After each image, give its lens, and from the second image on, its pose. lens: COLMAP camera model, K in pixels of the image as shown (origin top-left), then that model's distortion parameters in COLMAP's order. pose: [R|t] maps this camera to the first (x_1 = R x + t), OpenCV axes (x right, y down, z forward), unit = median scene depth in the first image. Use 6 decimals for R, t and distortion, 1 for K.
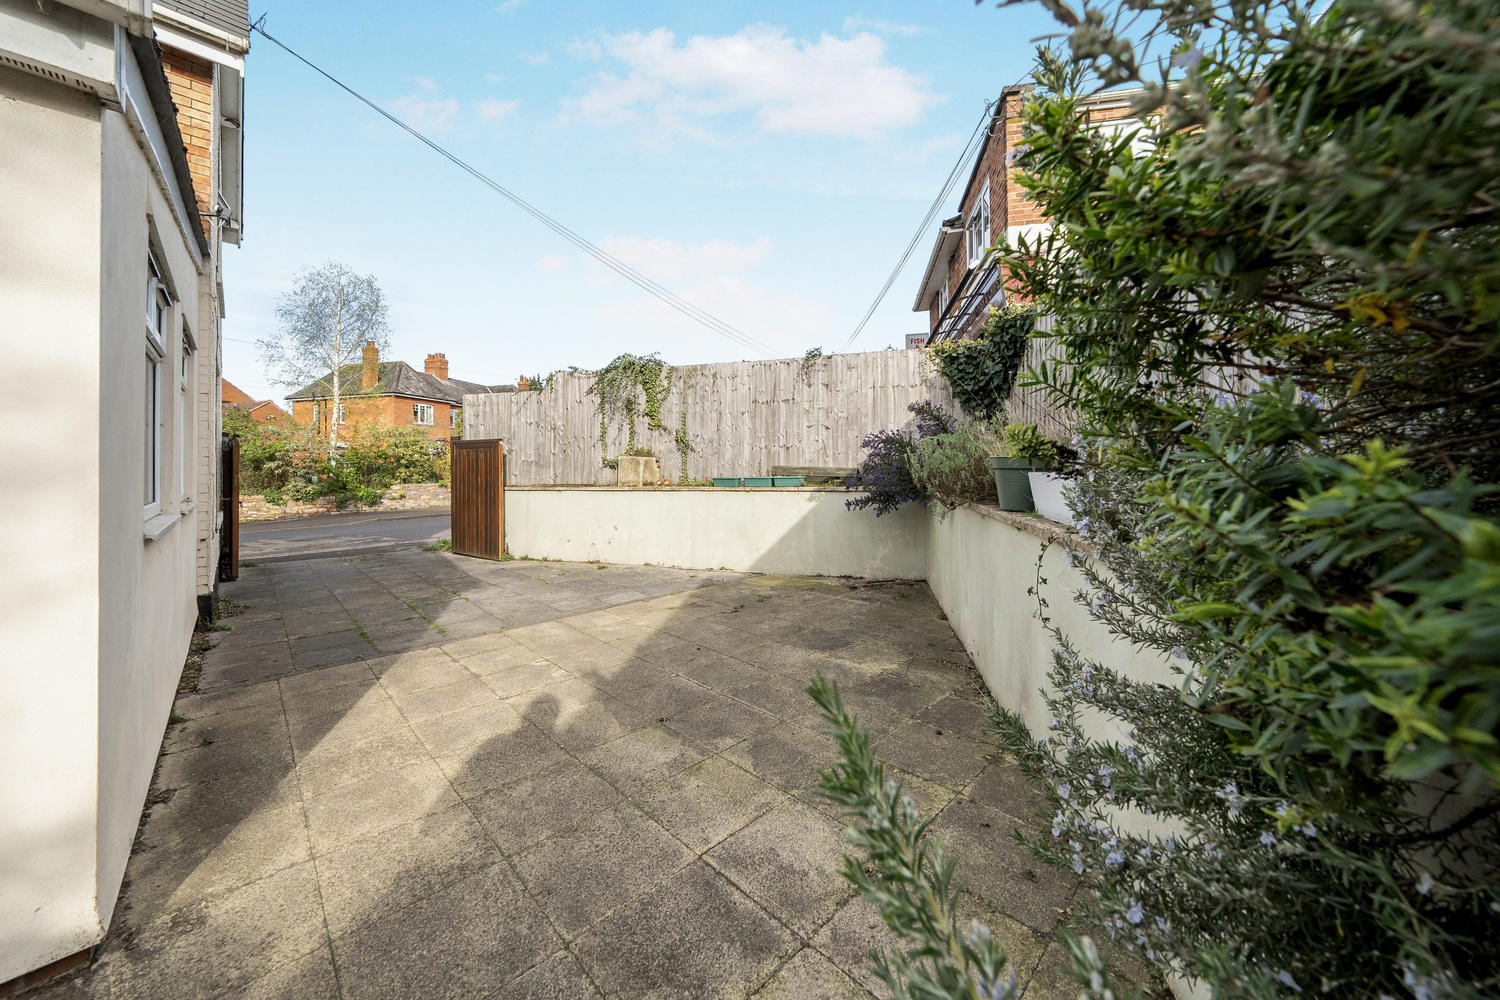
lens RADIAL K [[518.8, 0, 741.3], [0, 518.8, 468.9], [0, 0, 1]] dist [0.000120, 0.000002]
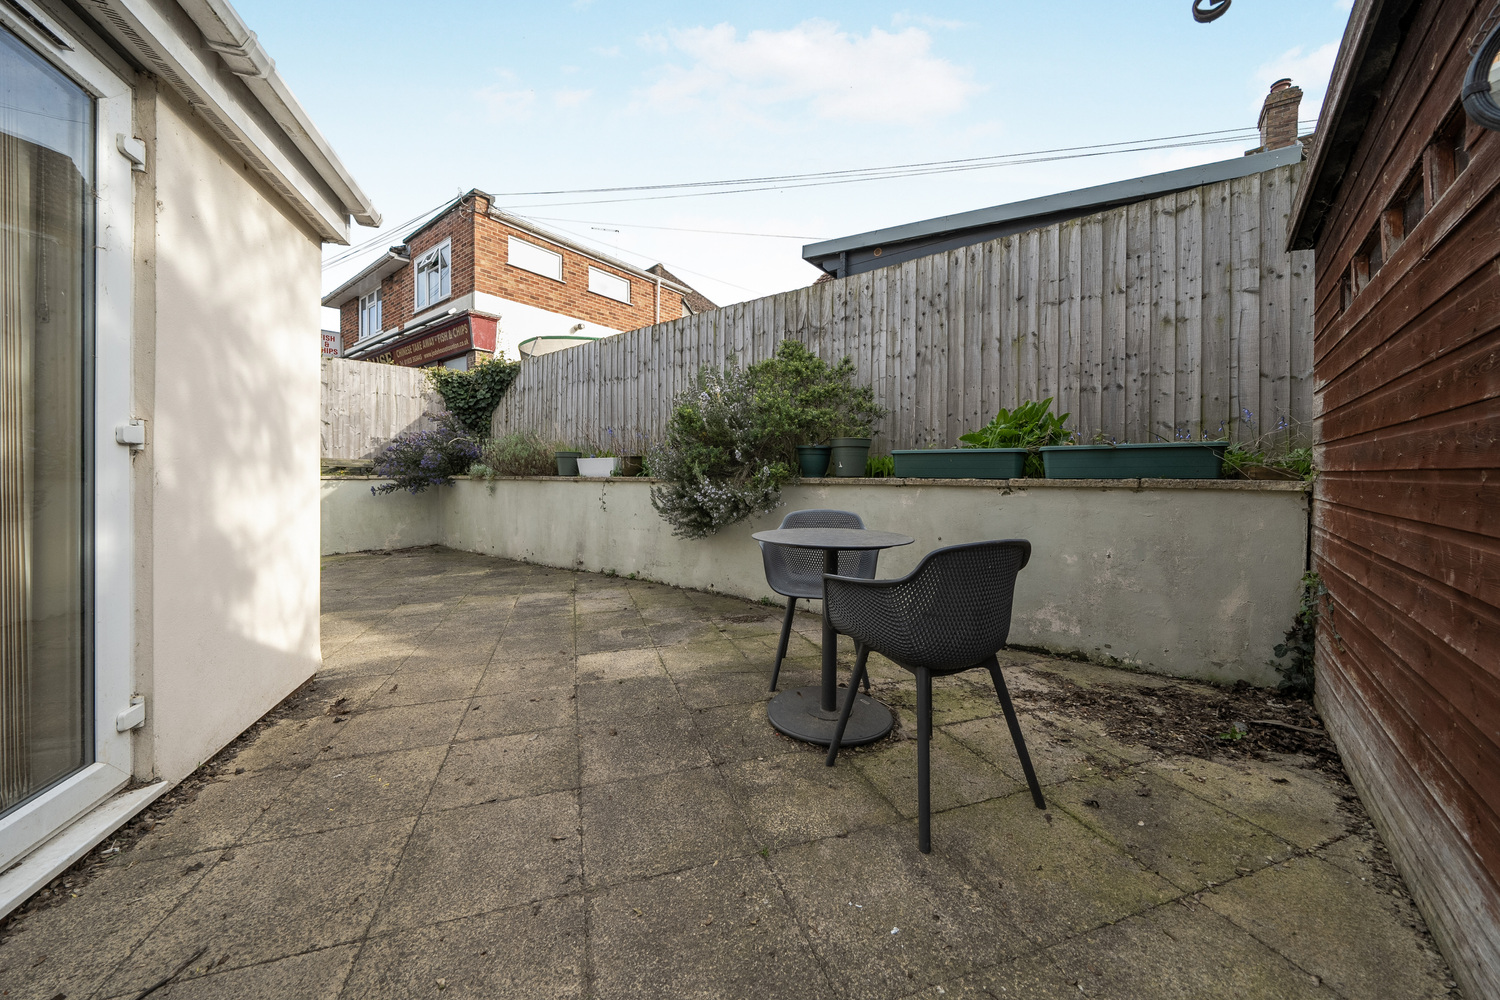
lens RADIAL K [[518.8, 0, 741.3], [0, 518.8, 468.9], [0, 0, 1]] dist [0.000120, 0.000002]
pose [[0.416652, 0.014124, 0.908957, -0.970907], [-0.004488, 0.999899, -0.013480, 0.057372], [-0.909055, 0.001538, 0.416673, -0.511600]]
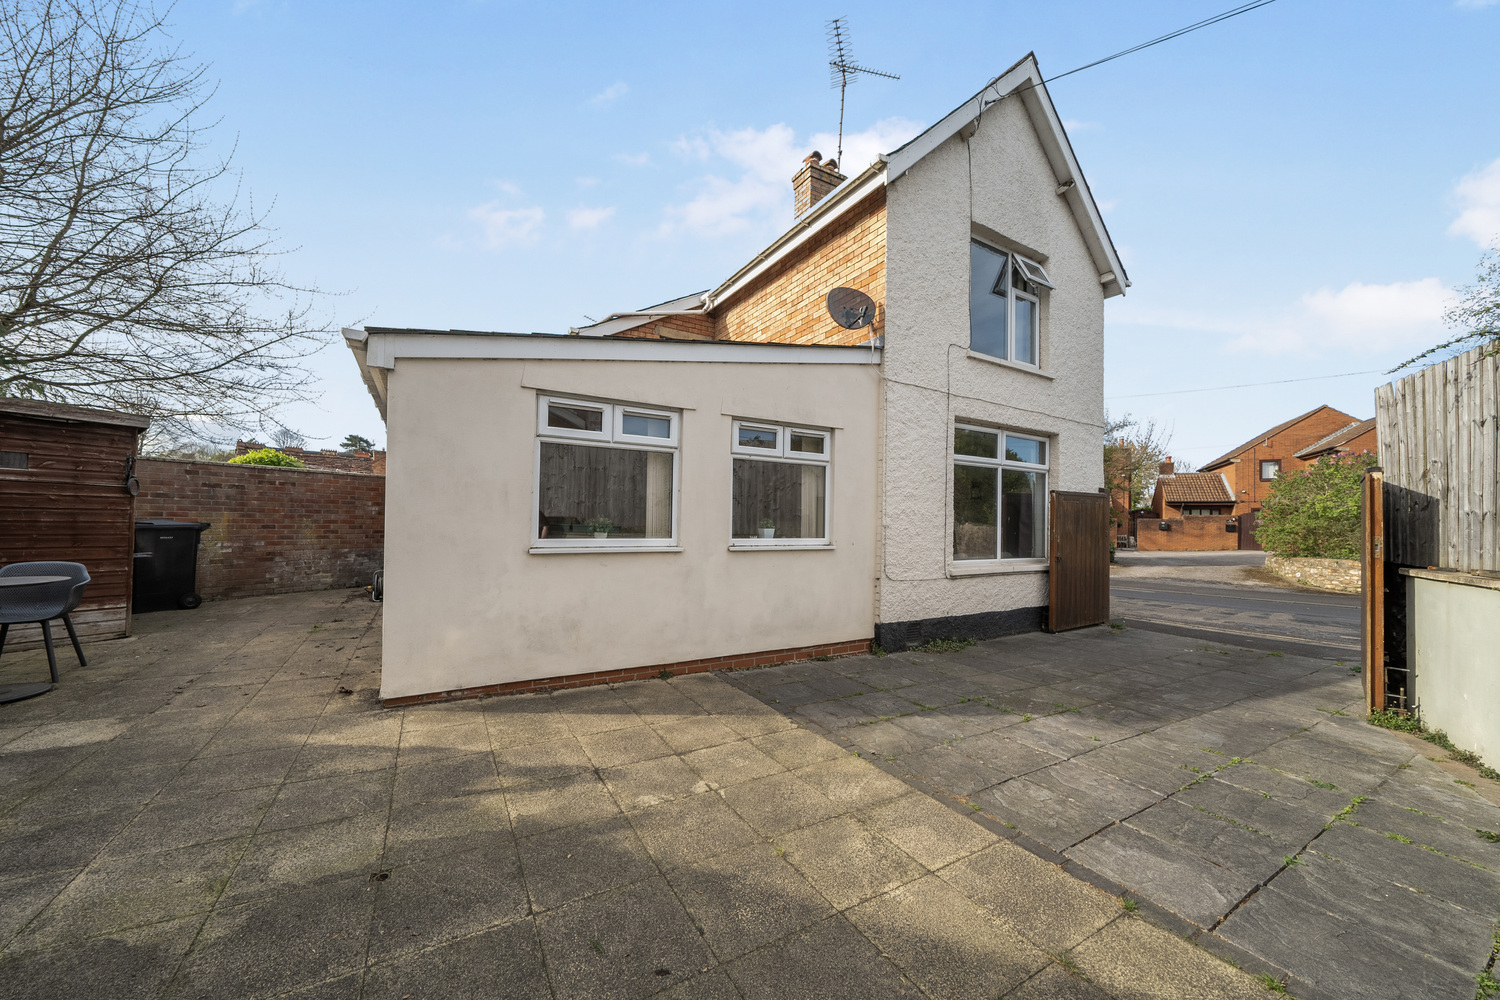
lens RADIAL K [[513.6, 0, 731.6], [0, 513.6, 516.0], [0, 0, 1]] dist [-0.000133, 0.000180]
pose [[-0.236140, -0.008594, -0.971681, 0.340613], [-0.011507, 0.999916, -0.006047, -0.005351], [0.971651, 0.009753, -0.236218, 1.319359]]
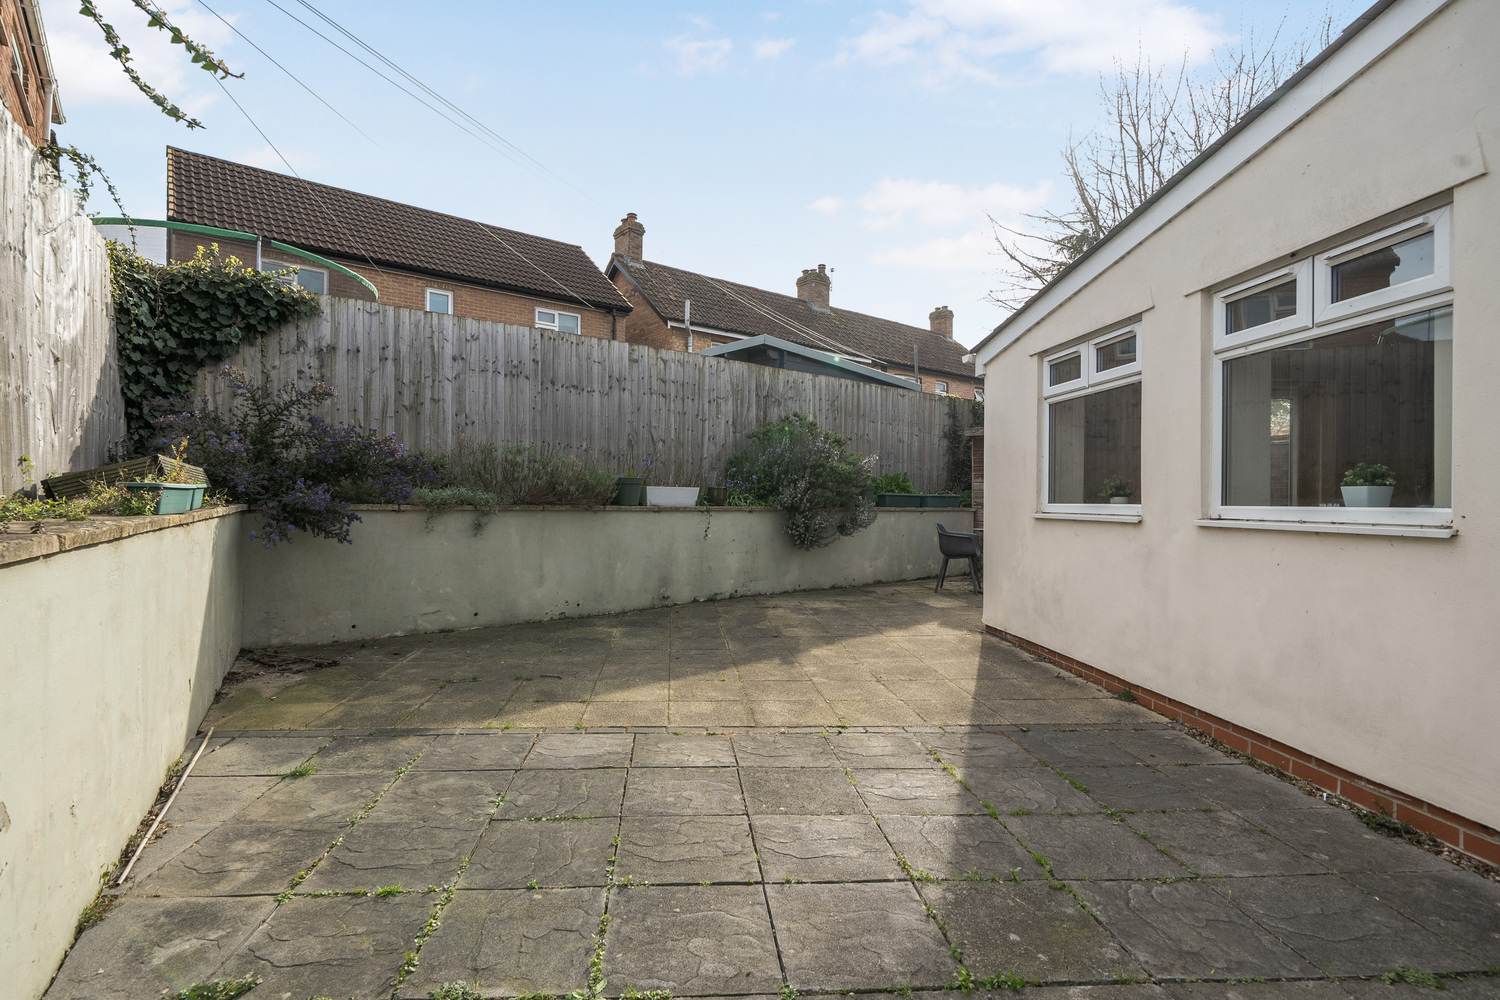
lens RADIAL K [[720.6, 0, 730.6], [0, 720.6, 500.9], [0, 0, 1]] dist [-0.000248, -0.000295]
pose [[-0.784545, -0.003726, 0.620061, -1.178259], [-0.008893, 0.999947, -0.005243, 0.055767], [-0.620008, -0.009628, -0.784536, 2.347580]]
